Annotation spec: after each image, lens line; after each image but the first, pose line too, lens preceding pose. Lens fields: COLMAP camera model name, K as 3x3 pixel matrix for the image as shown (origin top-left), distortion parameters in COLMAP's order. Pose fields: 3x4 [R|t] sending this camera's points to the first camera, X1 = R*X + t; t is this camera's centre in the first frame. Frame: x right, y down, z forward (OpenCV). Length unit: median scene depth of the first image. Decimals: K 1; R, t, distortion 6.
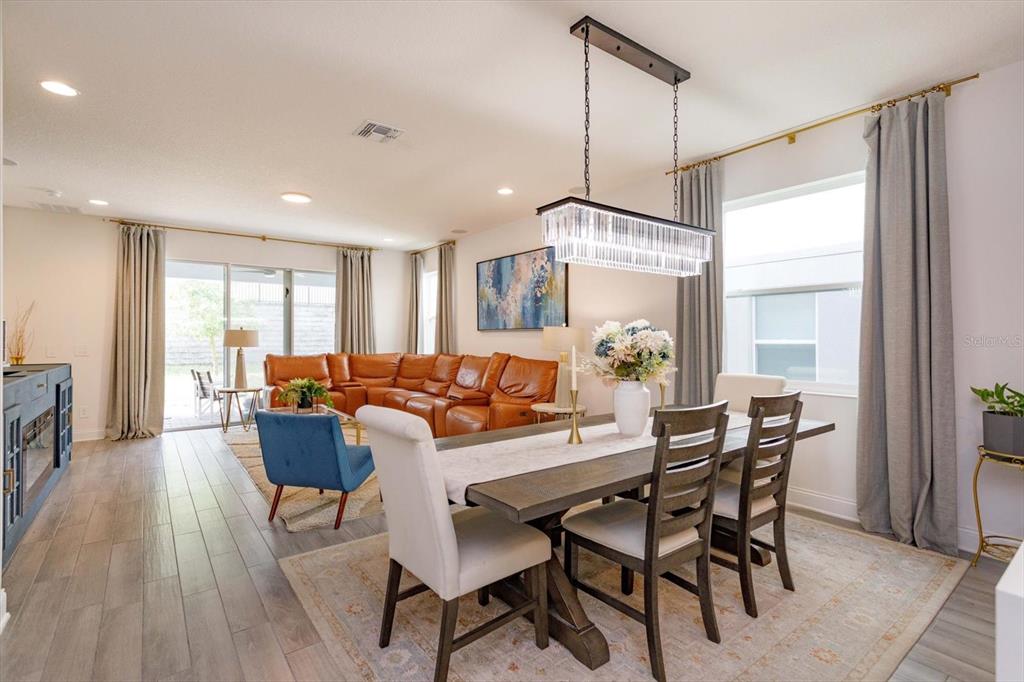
lens RADIAL K [[492.3, 0, 513.5], [0, 492.3, 338.1], [0, 0, 1]] dist [-0.000051, -0.000007]
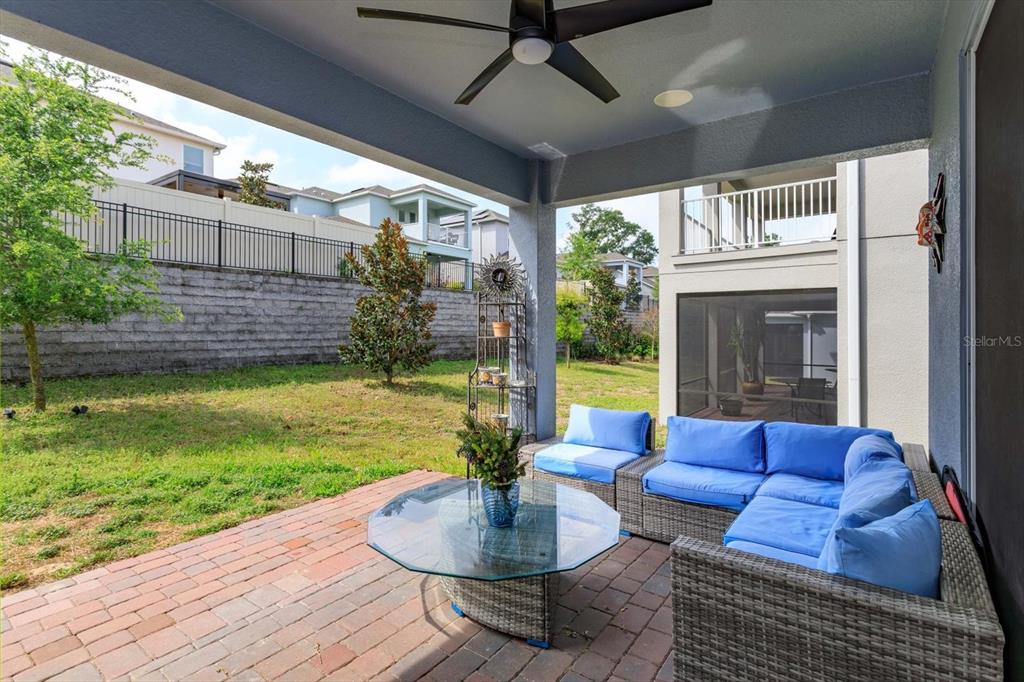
lens RADIAL K [[492.3, 0, 512.2], [0, 492.3, 335.1], [0, 0, 1]] dist [-0.000051, -0.000007]
pose [[0.955689, 0.001238, 0.294376, -0.260871], [-0.003334, 0.999973, 0.006620, 0.004509], [-0.294360, -0.007309, 0.955667, 0.357218]]
